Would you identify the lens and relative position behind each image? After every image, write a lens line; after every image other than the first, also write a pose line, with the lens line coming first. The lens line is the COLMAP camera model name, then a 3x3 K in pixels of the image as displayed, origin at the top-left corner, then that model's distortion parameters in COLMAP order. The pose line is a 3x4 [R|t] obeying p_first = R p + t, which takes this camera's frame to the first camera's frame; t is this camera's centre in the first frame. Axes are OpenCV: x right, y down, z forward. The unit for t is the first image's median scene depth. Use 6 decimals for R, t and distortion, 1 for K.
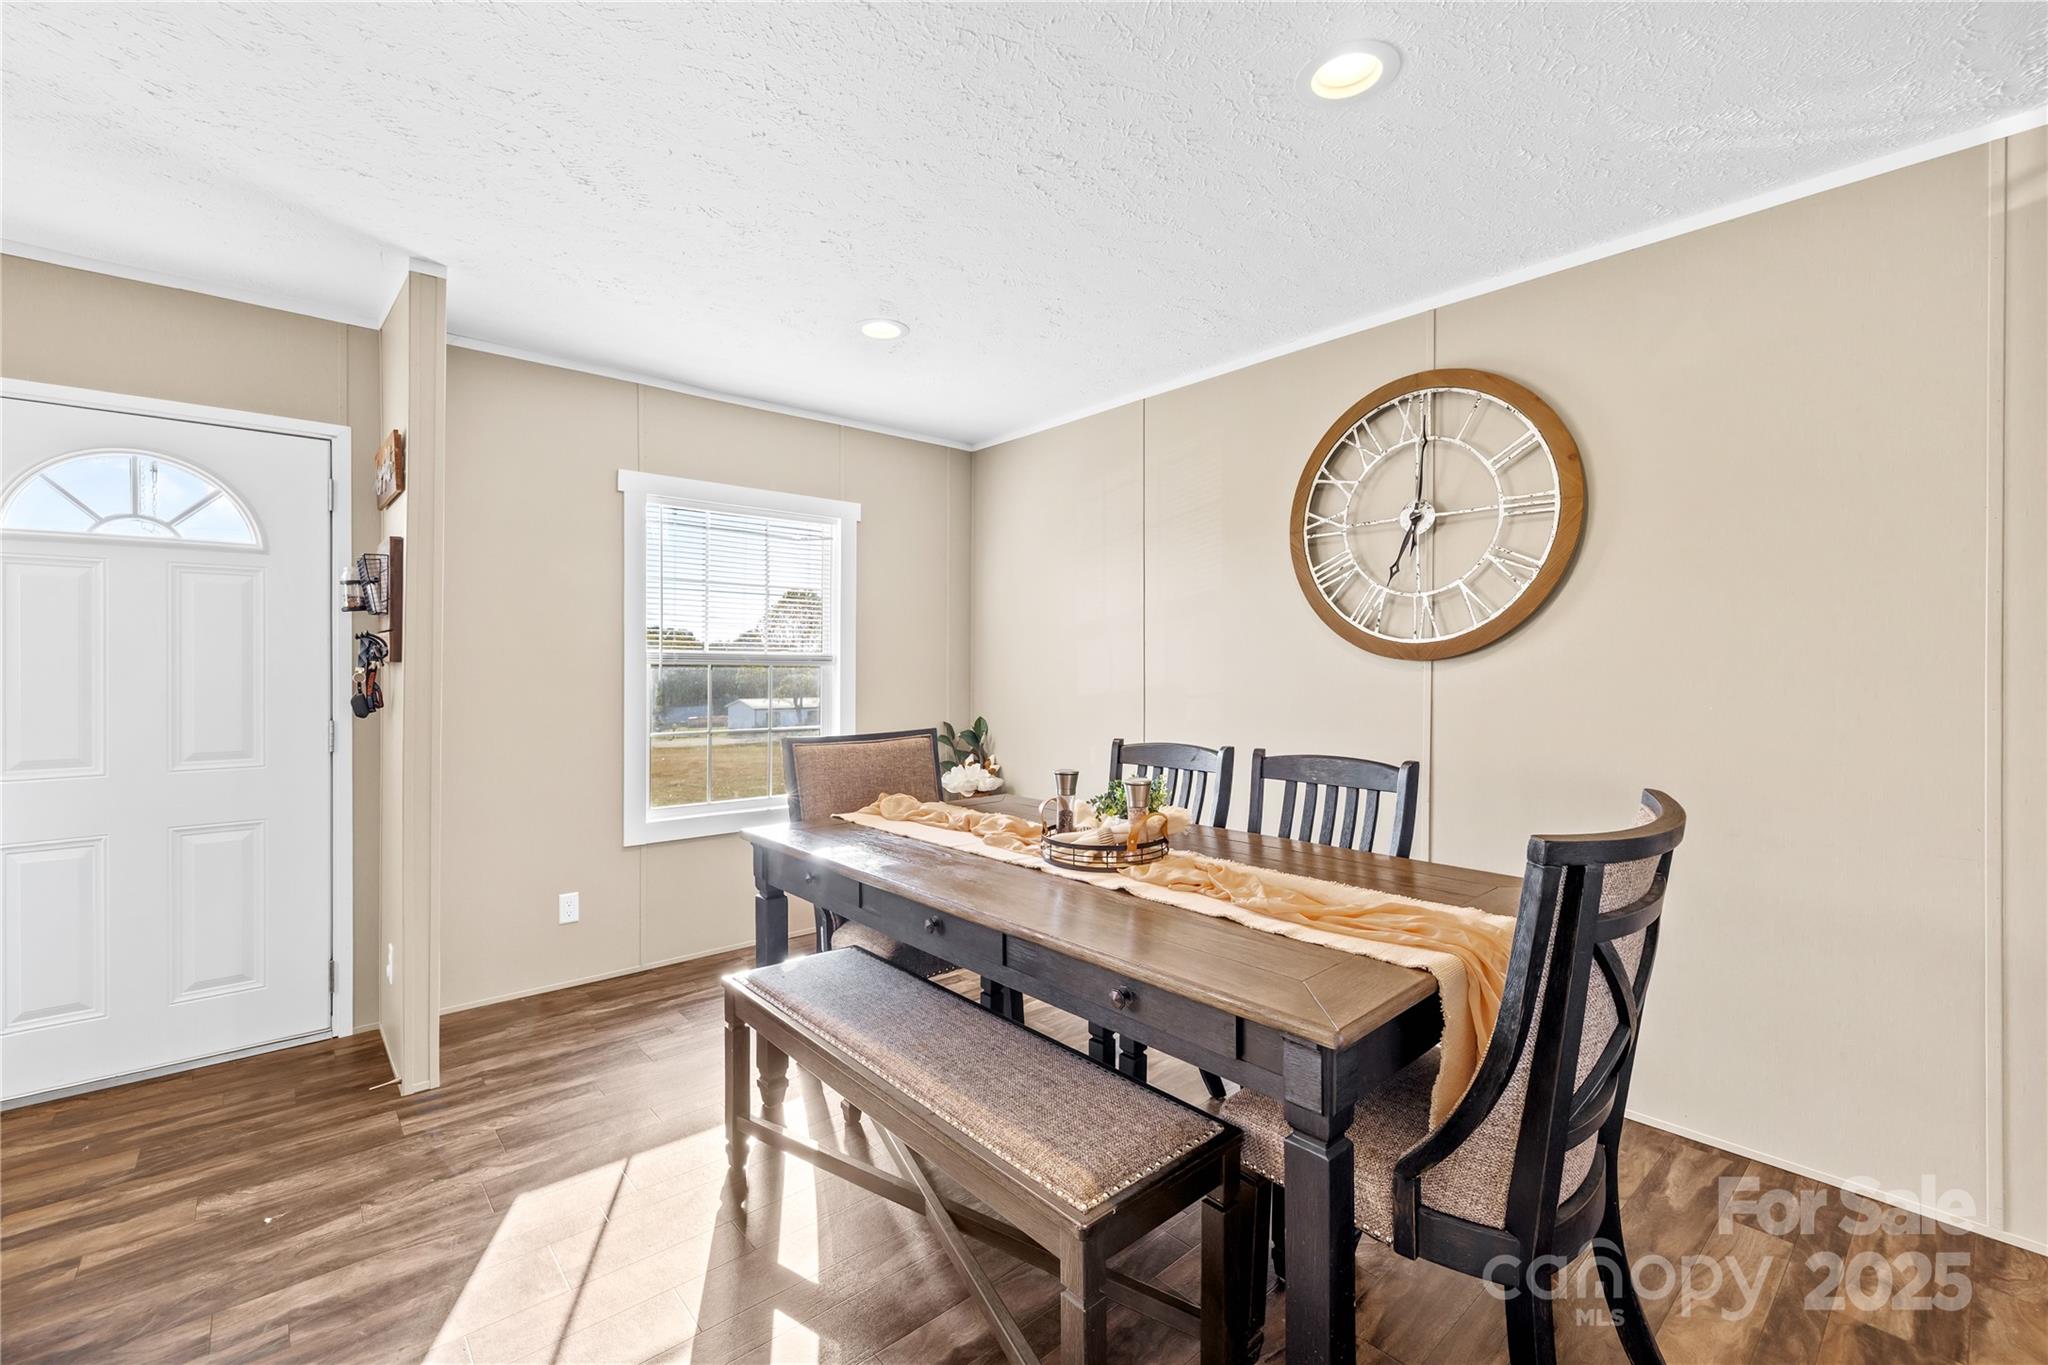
lens RADIAL K [[844.9, 0, 1013.0], [0, 844.9, 668.0], [0, 0, 1]] dist [-0.001500, -0.000246]
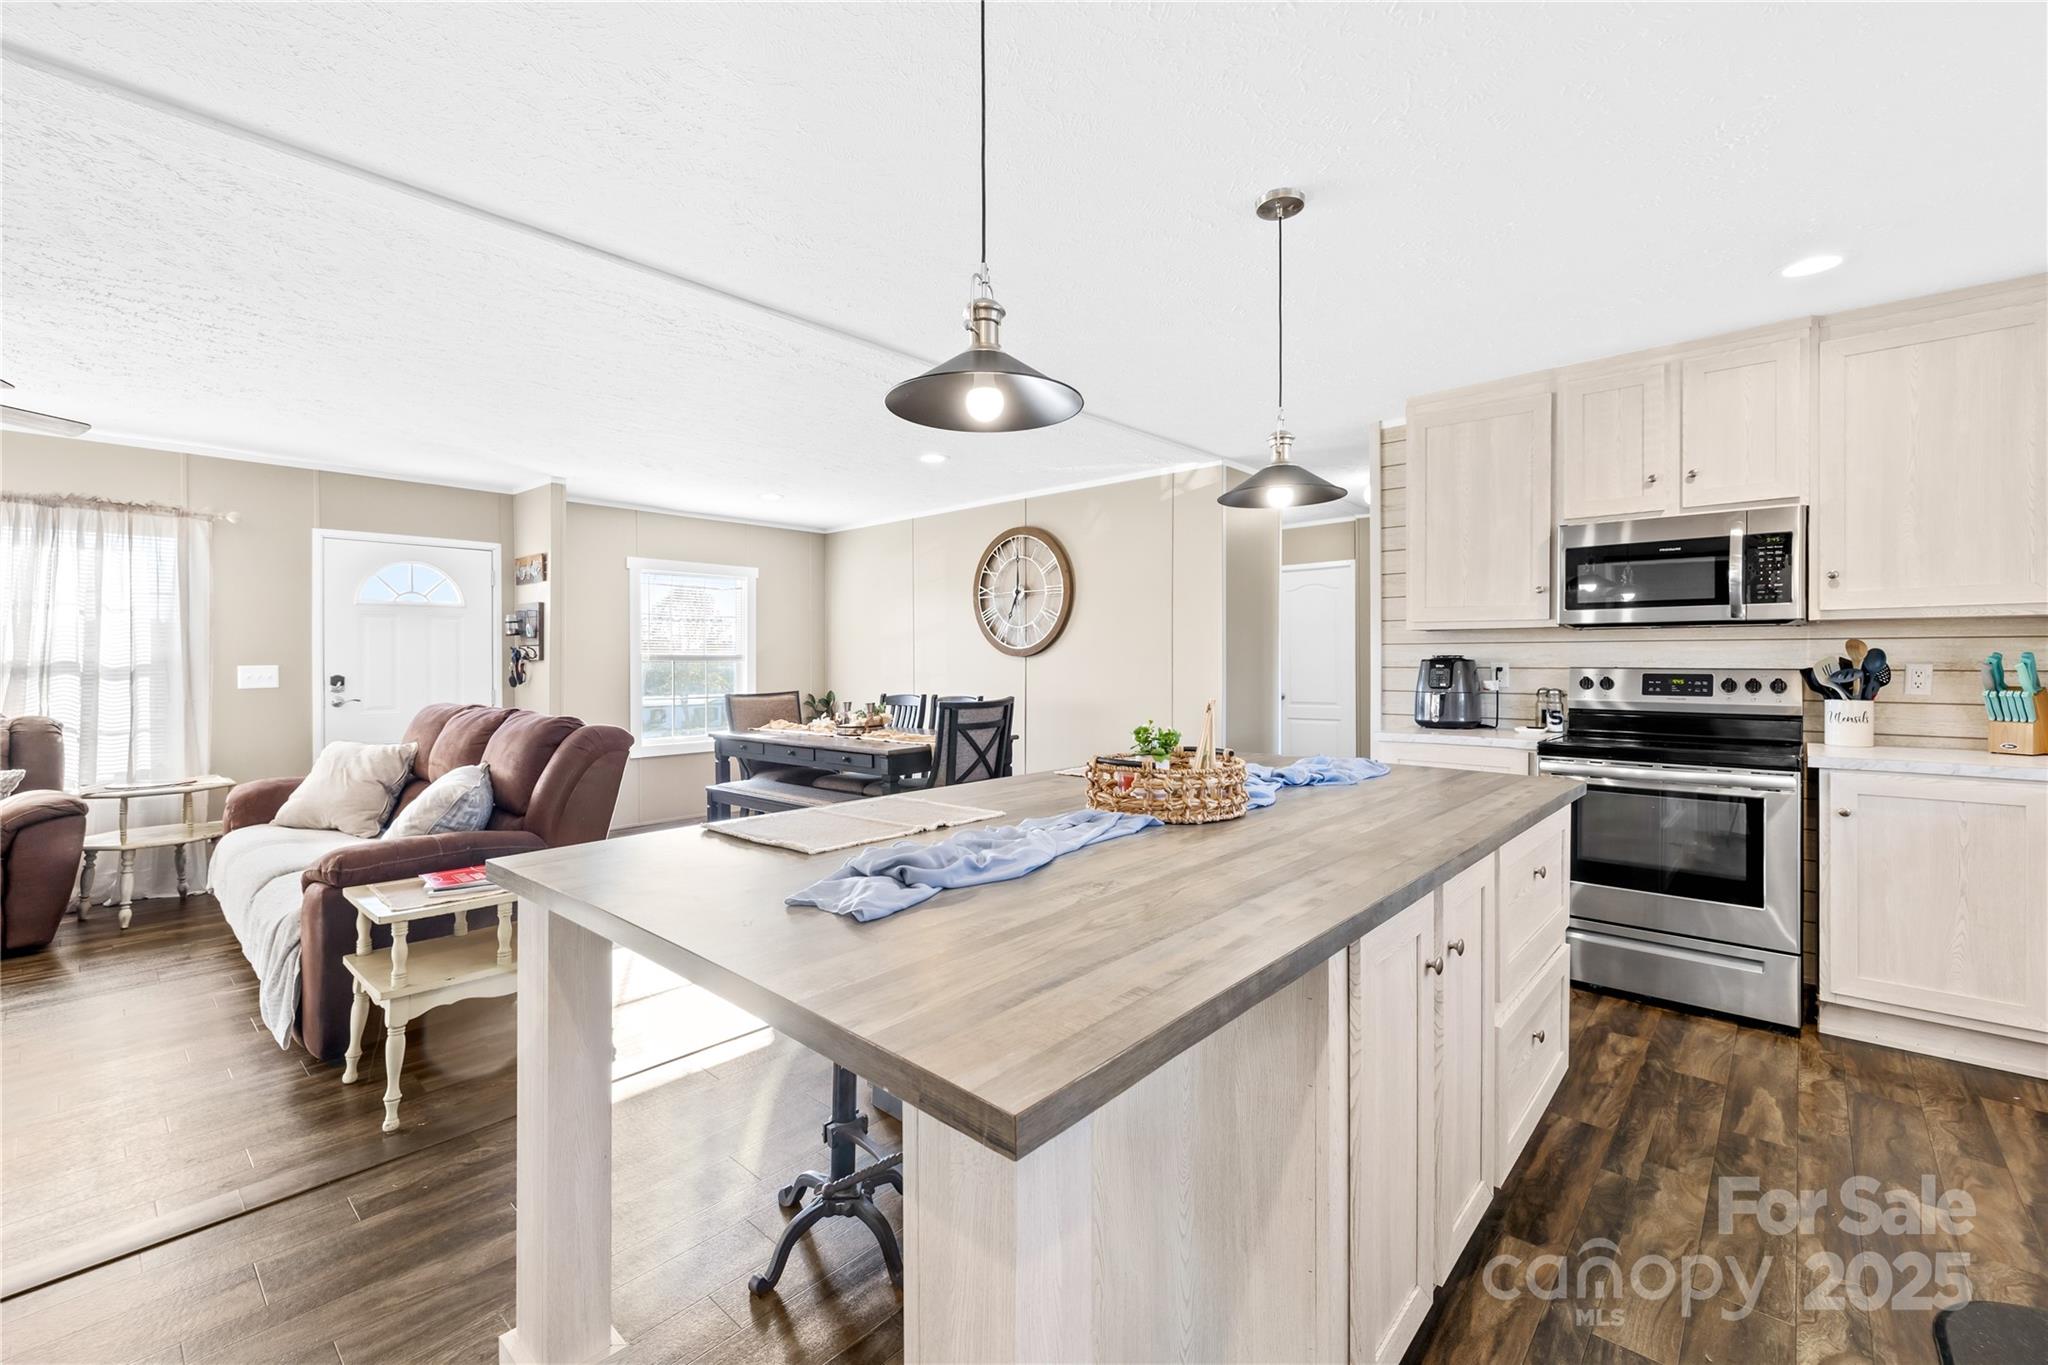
lens RADIAL K [[870.3, 0, 998.8], [0, 870.3, 664.2], [0, 0, 1]] dist [-0.001222, -0.000289]
pose [[0.994662, -0.007073, 0.102943, 0.182643], [0.007092, 0.999975, 0.000183, 0.009256], [-0.102942, 0.000548, 0.994687, -1.204856]]
